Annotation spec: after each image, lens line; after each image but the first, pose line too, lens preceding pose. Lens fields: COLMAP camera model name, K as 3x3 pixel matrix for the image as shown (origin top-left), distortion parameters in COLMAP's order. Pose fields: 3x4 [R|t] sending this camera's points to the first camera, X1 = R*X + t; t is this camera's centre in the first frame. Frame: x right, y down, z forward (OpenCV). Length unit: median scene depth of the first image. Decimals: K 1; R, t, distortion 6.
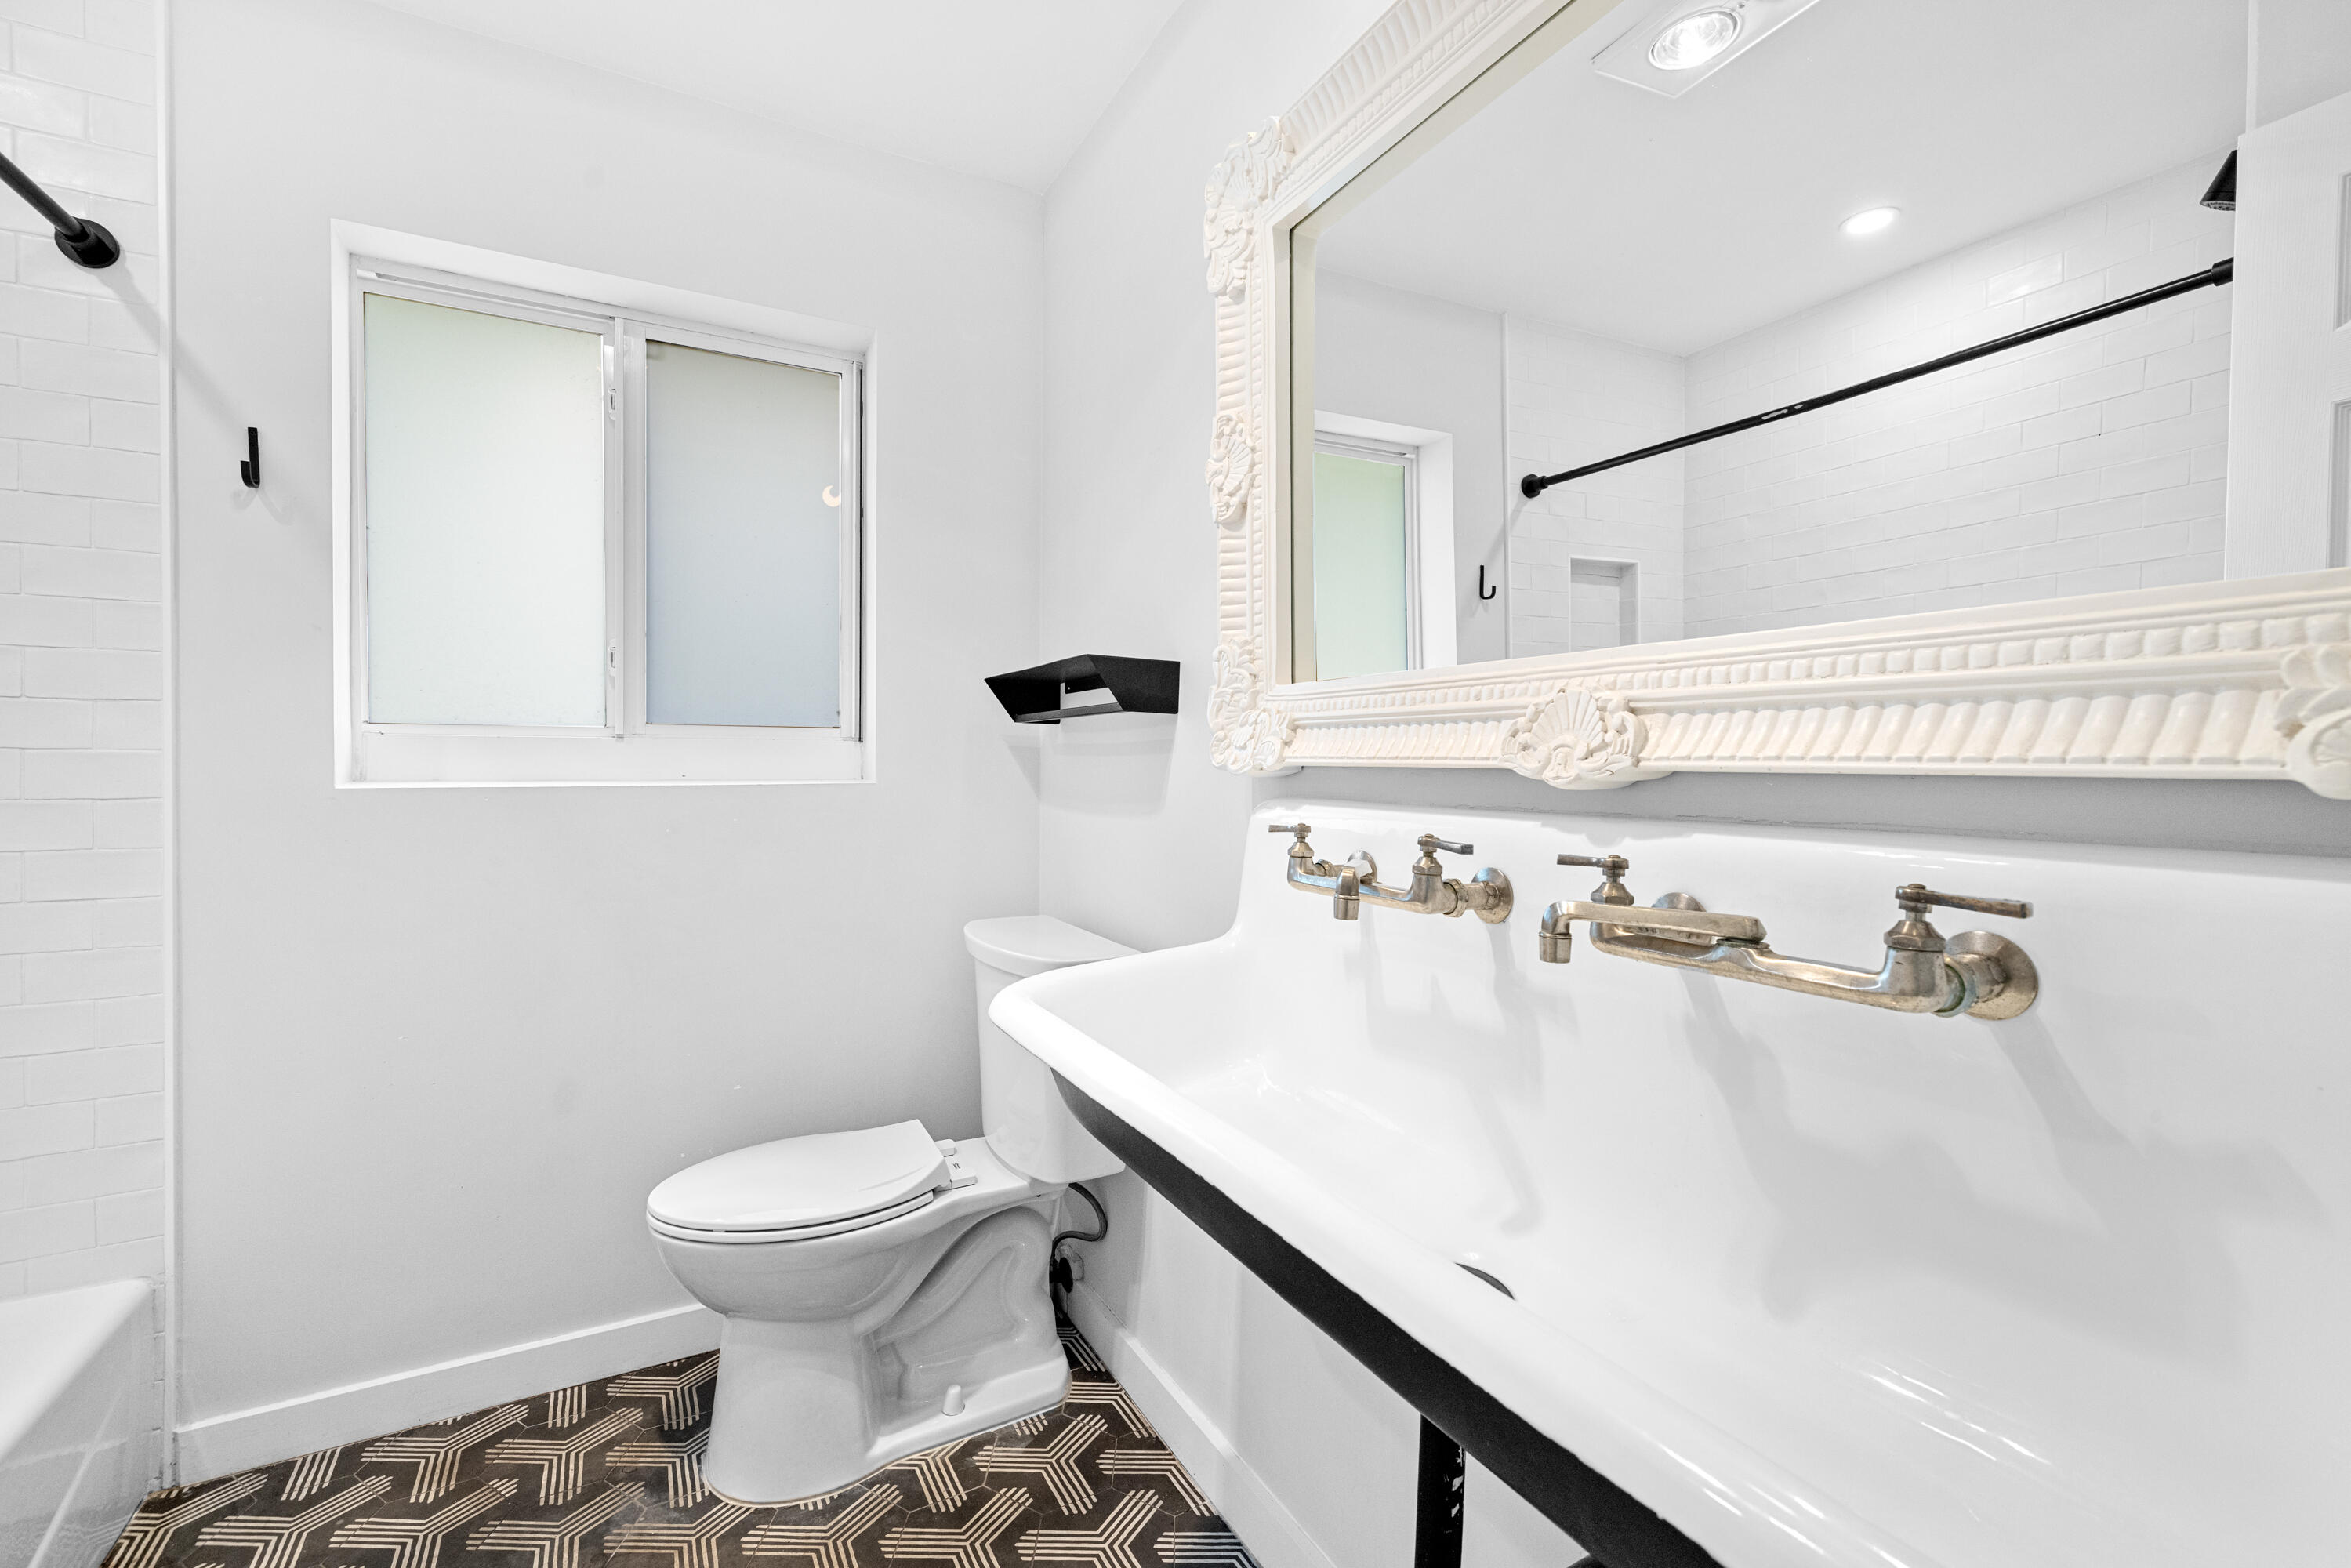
lens RADIAL K [[996.7, 0, 1173.8], [0, 996.7, 769.6], [0, 0, 1]] dist [-0.003086, 0.001208]
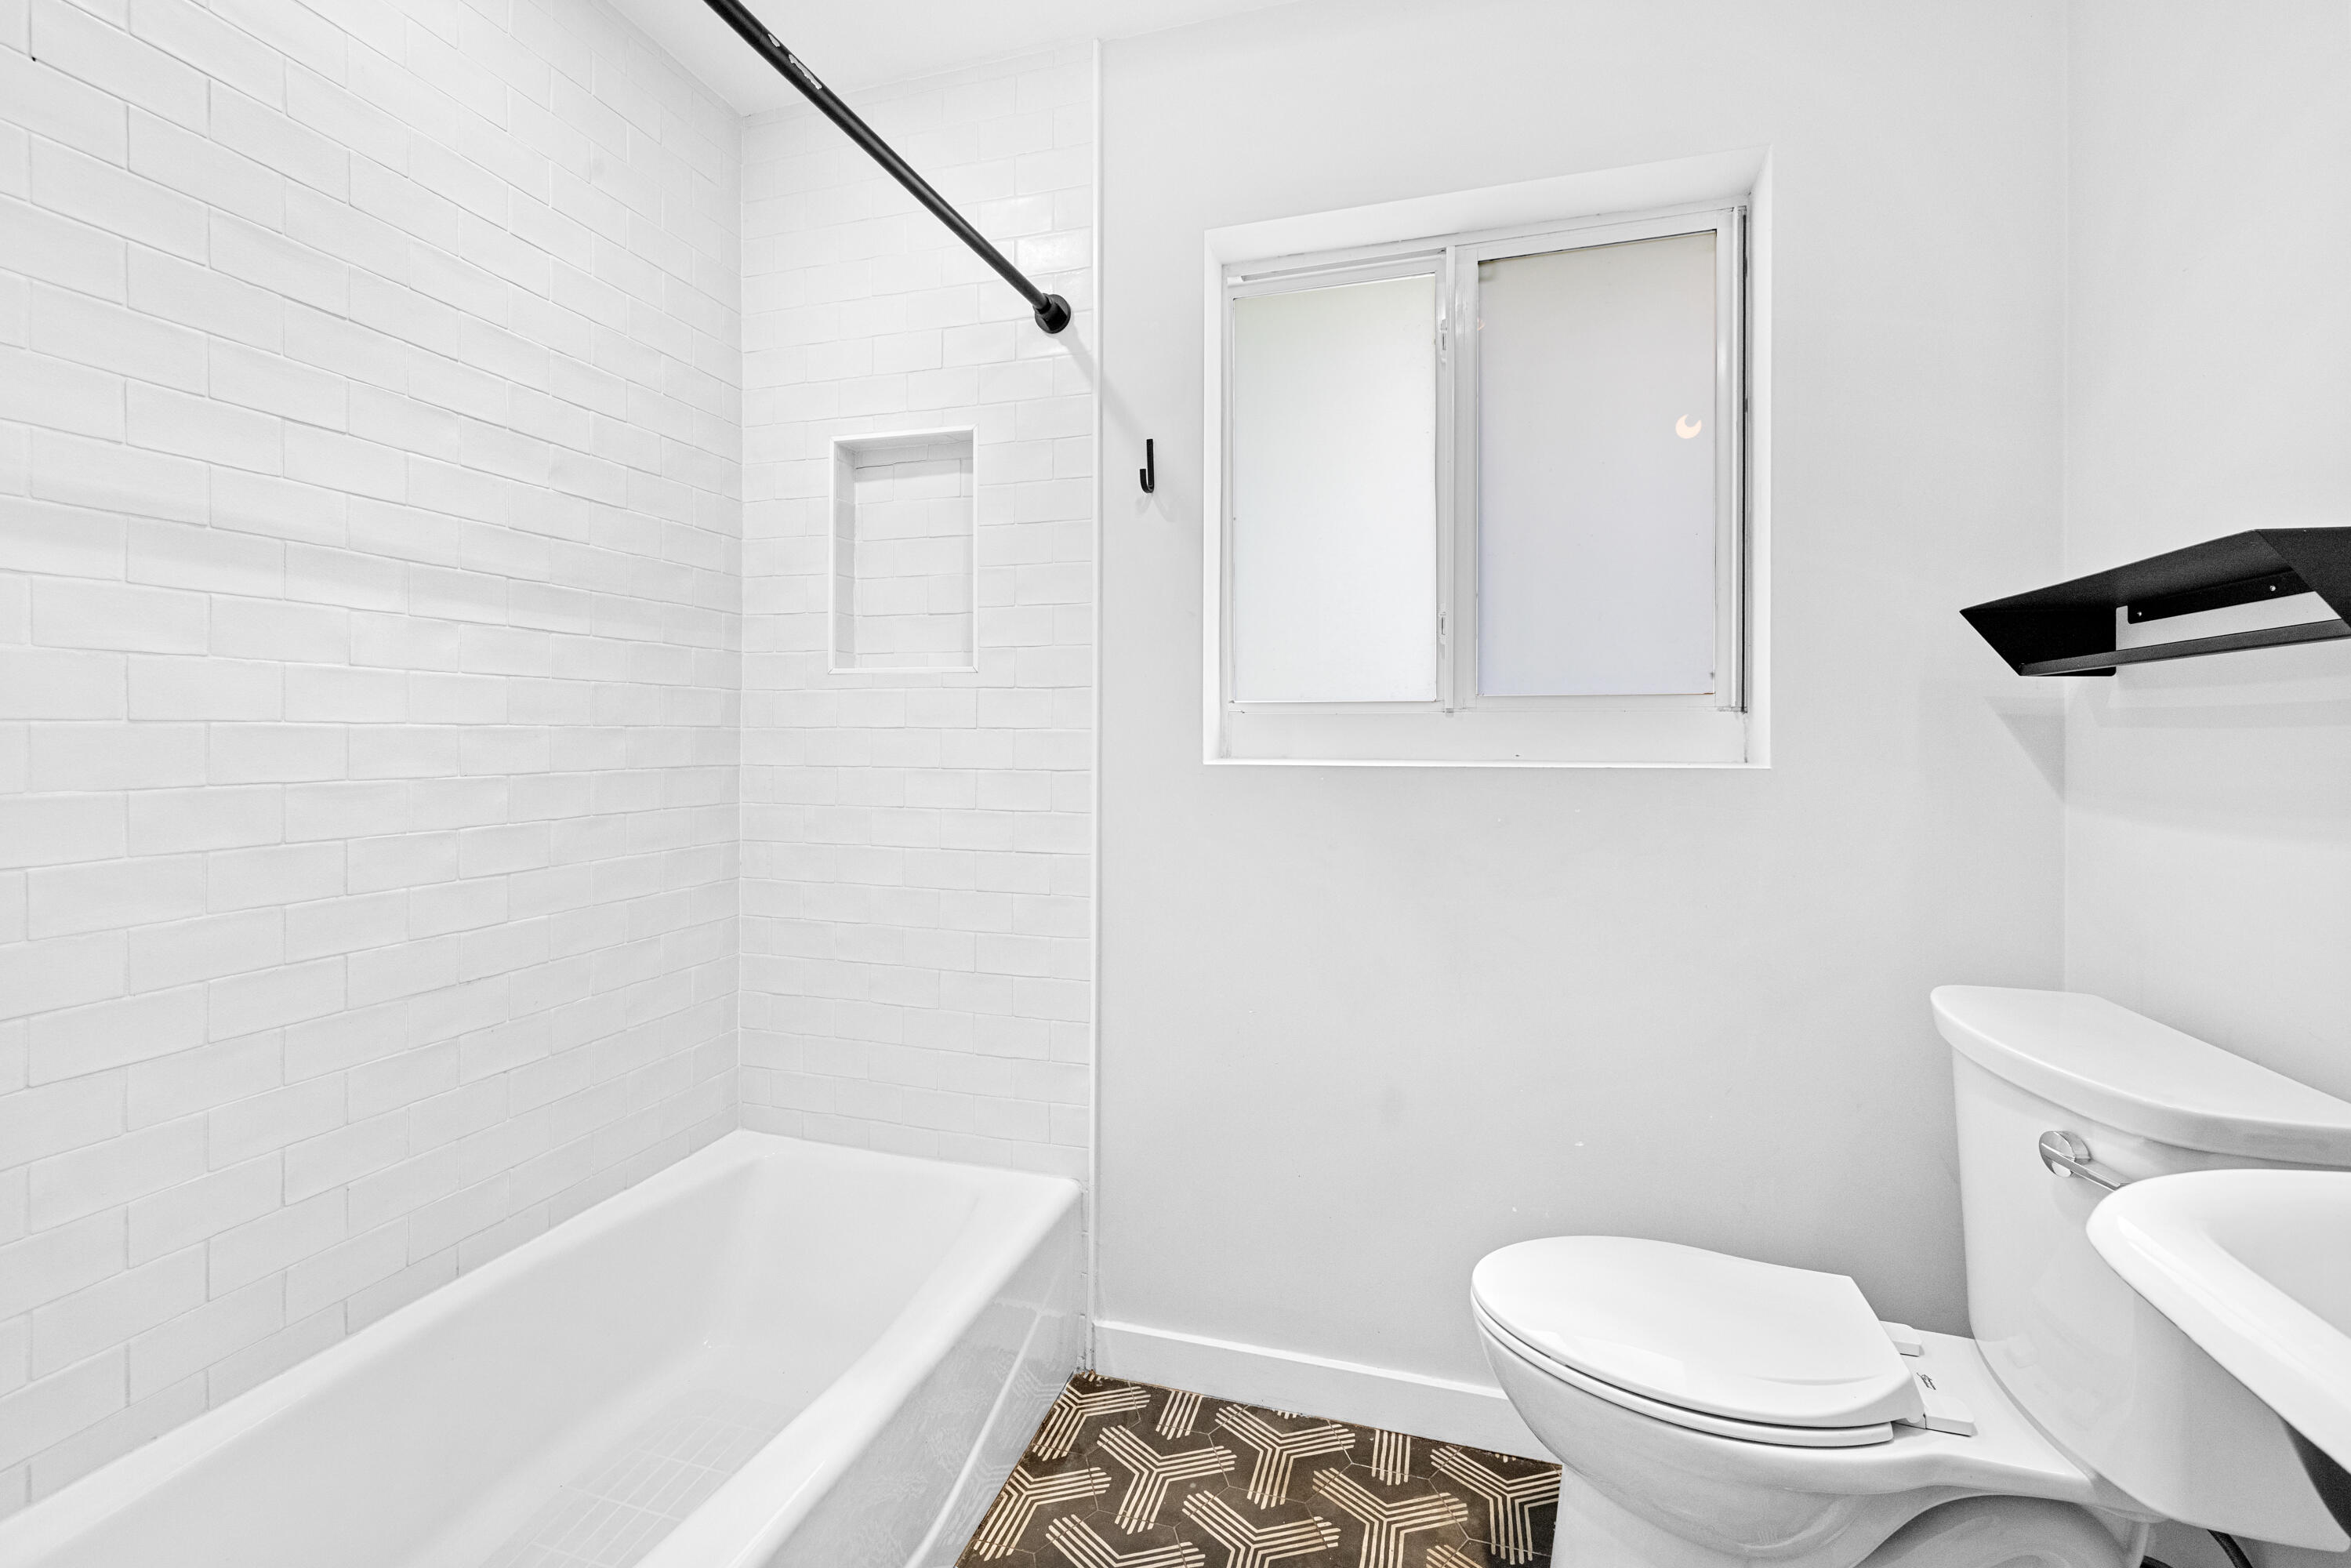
lens RADIAL K [[996.7, 0, 1166.5], [0, 996.7, 737.8], [0, 0, 1]] dist [-0.003086, 0.001208]
pose [[0.697554, -0.002501, -0.716528, -0.108989], [-0.005690, 0.999943, -0.009030, 0.000570], [0.716510, 0.010376, 0.697500, 0.227670]]
